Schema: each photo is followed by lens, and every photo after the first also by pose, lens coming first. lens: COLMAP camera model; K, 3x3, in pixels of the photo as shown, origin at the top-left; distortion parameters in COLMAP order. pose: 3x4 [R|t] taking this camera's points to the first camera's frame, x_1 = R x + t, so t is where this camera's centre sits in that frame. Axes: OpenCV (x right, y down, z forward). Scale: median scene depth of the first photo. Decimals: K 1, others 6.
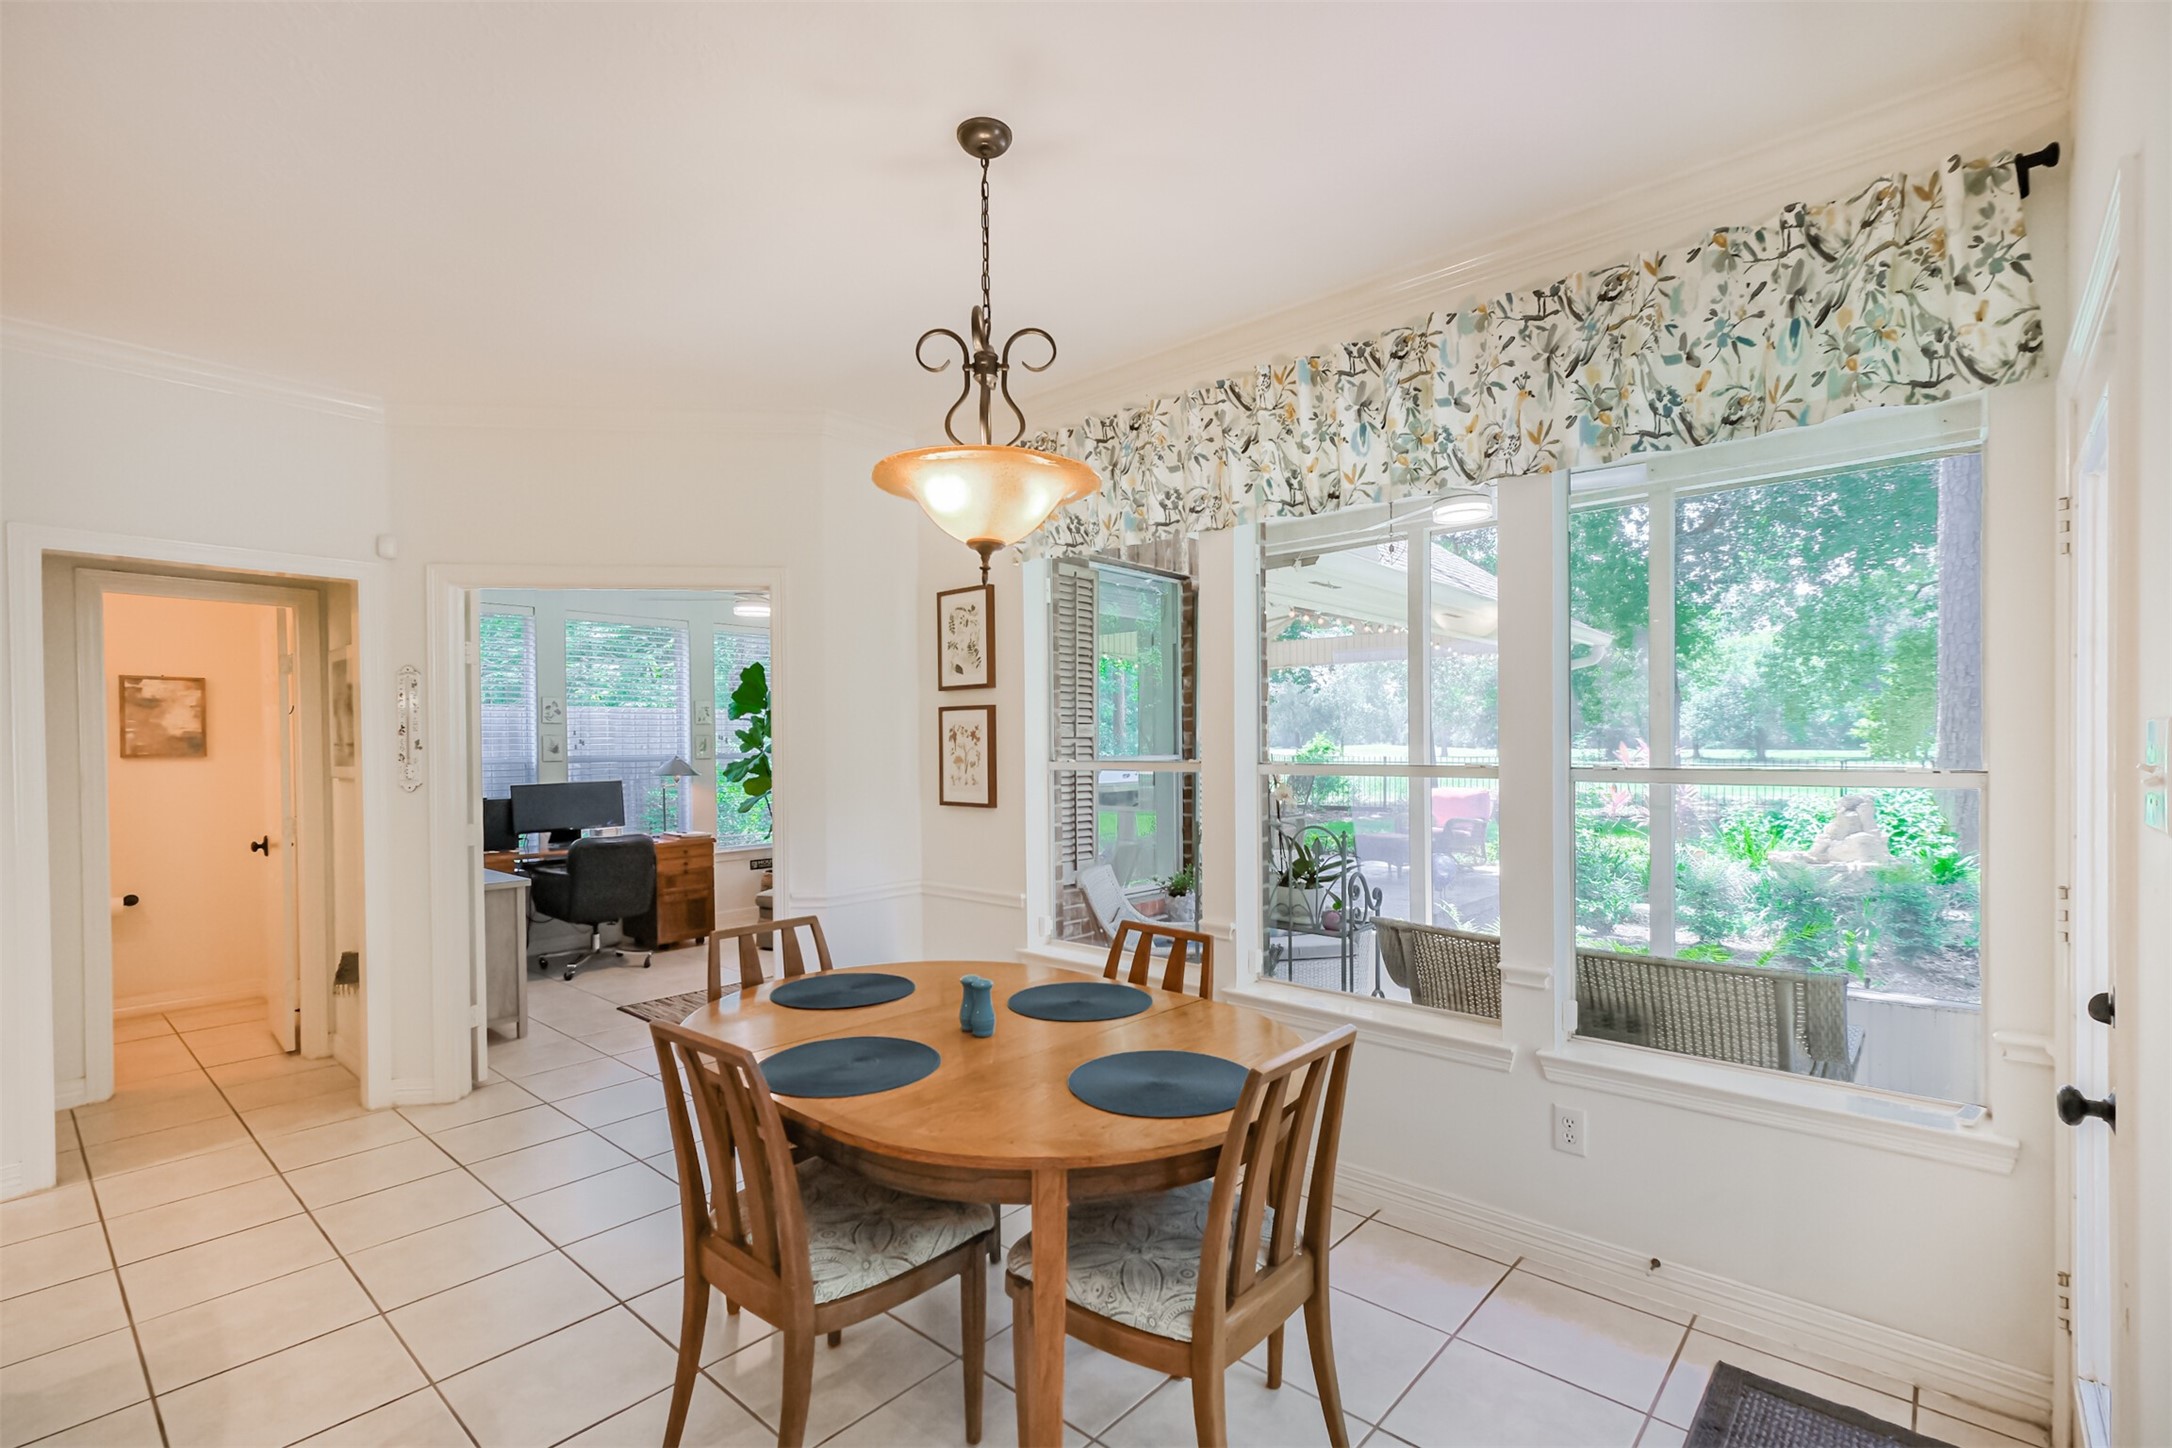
lens RADIAL K [[968.4, 0, 1088.8], [0, 968.4, 763.0], [0, 0, 1]] dist [0.011920, -0.000335]
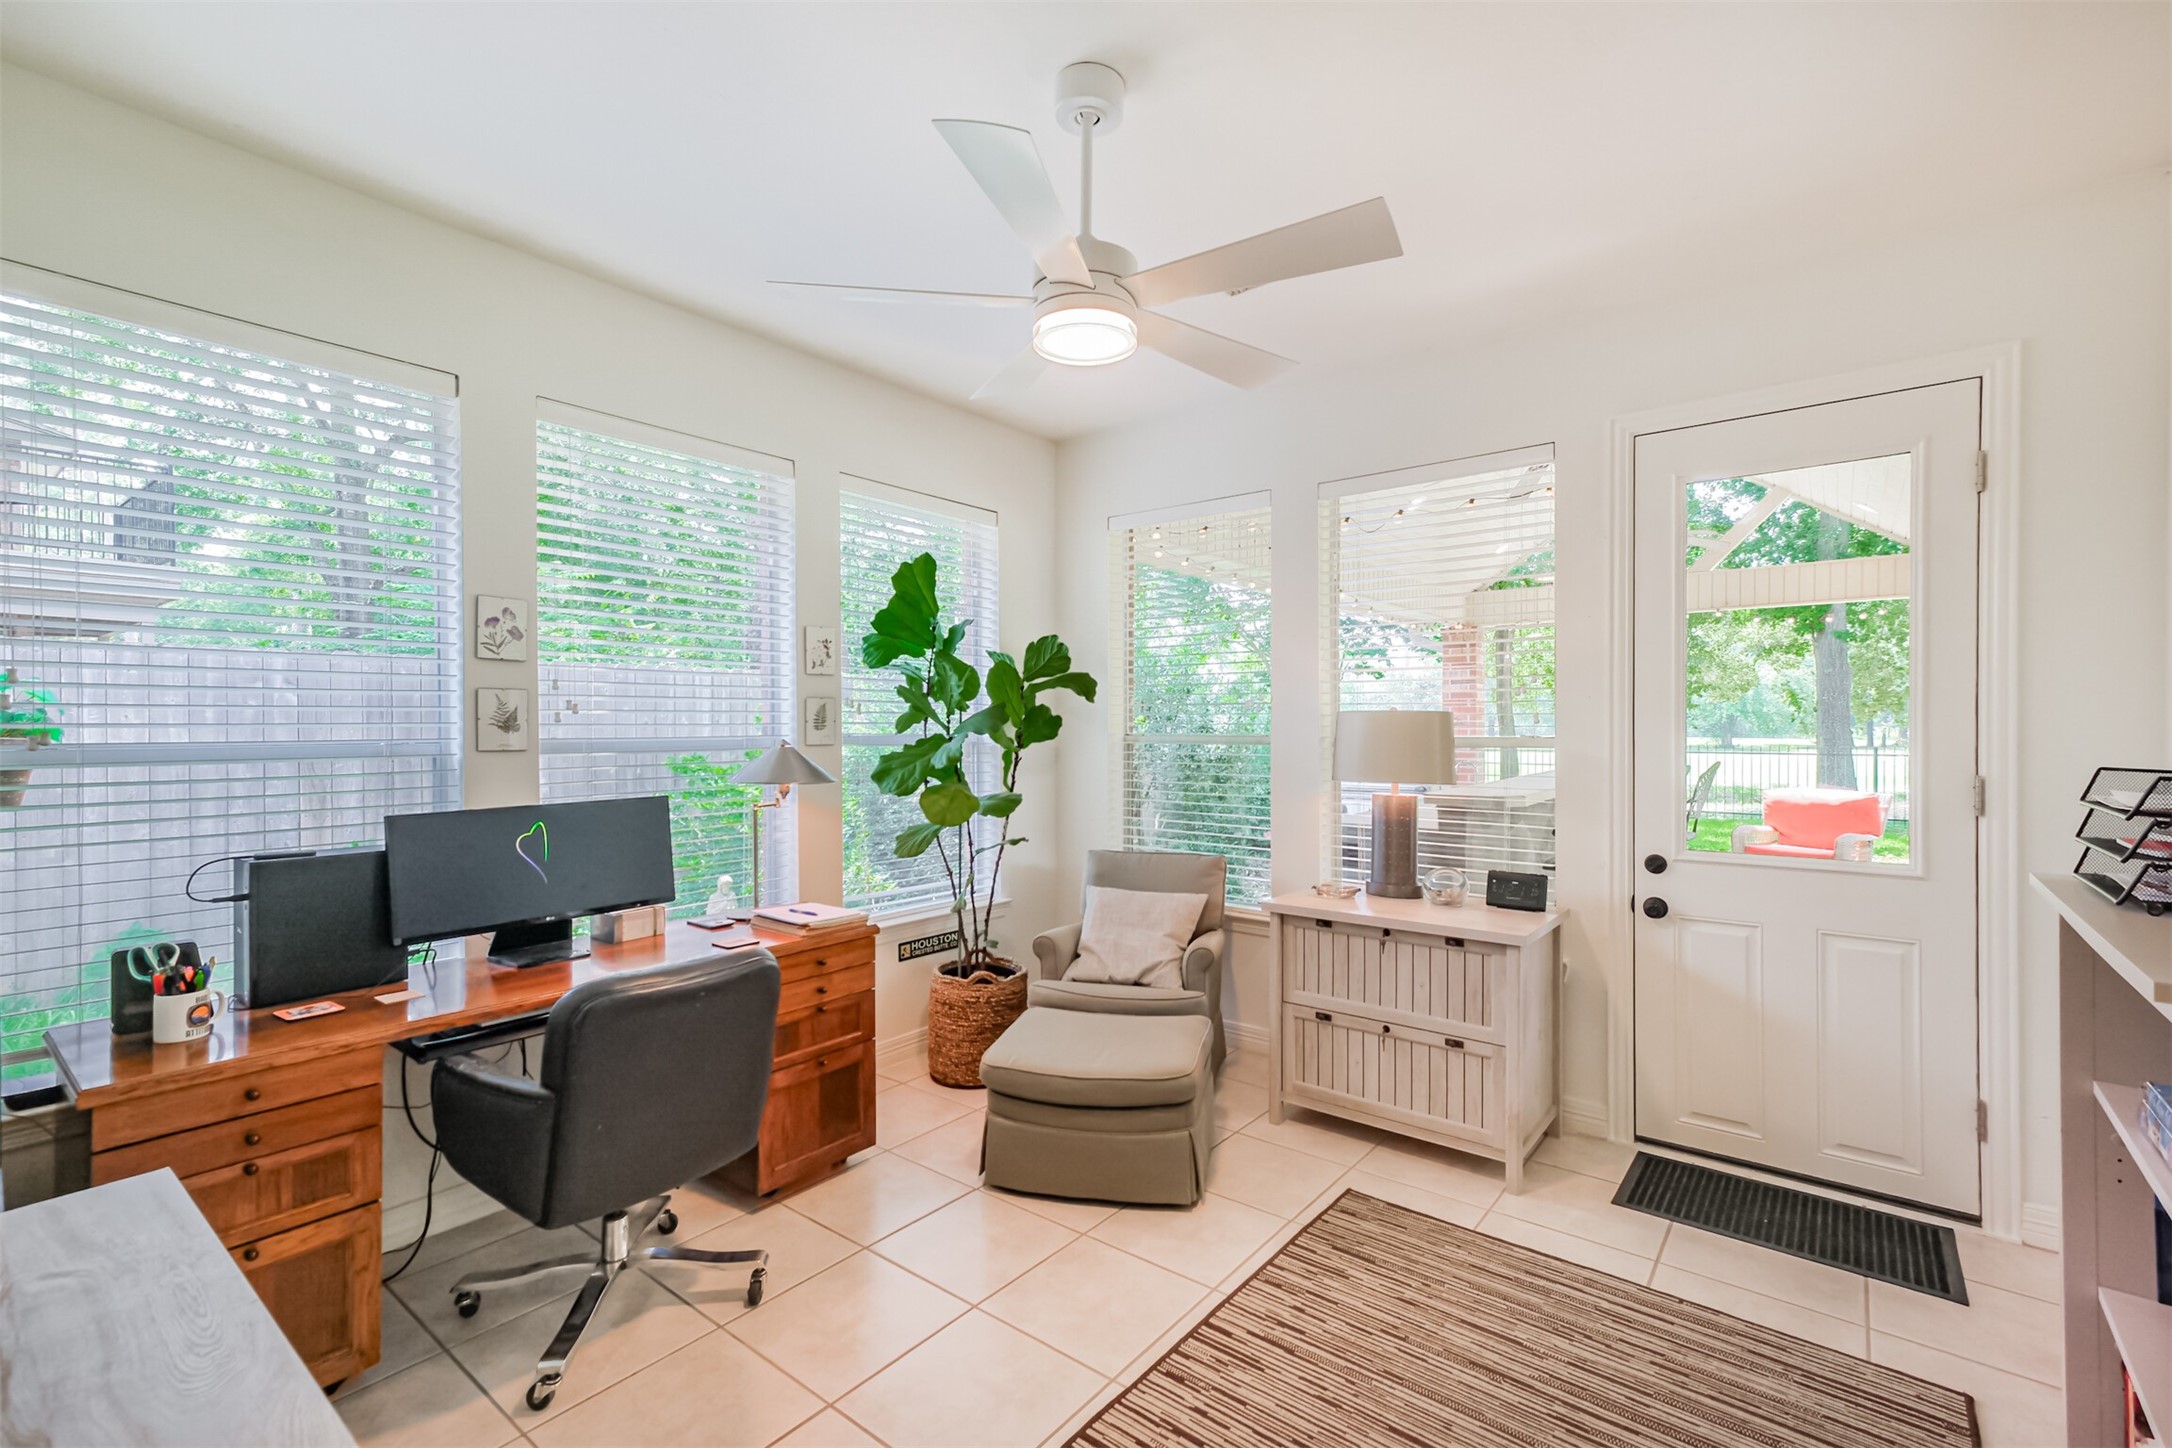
lens RADIAL K [[955.9, 0, 1104.8], [0, 955.9, 736.7], [0, 0, 1]] dist [0.009683, -0.000280]
pose [[0.998730, 0.004179, 0.050217, -0.309886], [-0.003609, 0.999928, -0.011440, -0.003937], [-0.050261, 0.011244, 0.998673, 0.568229]]
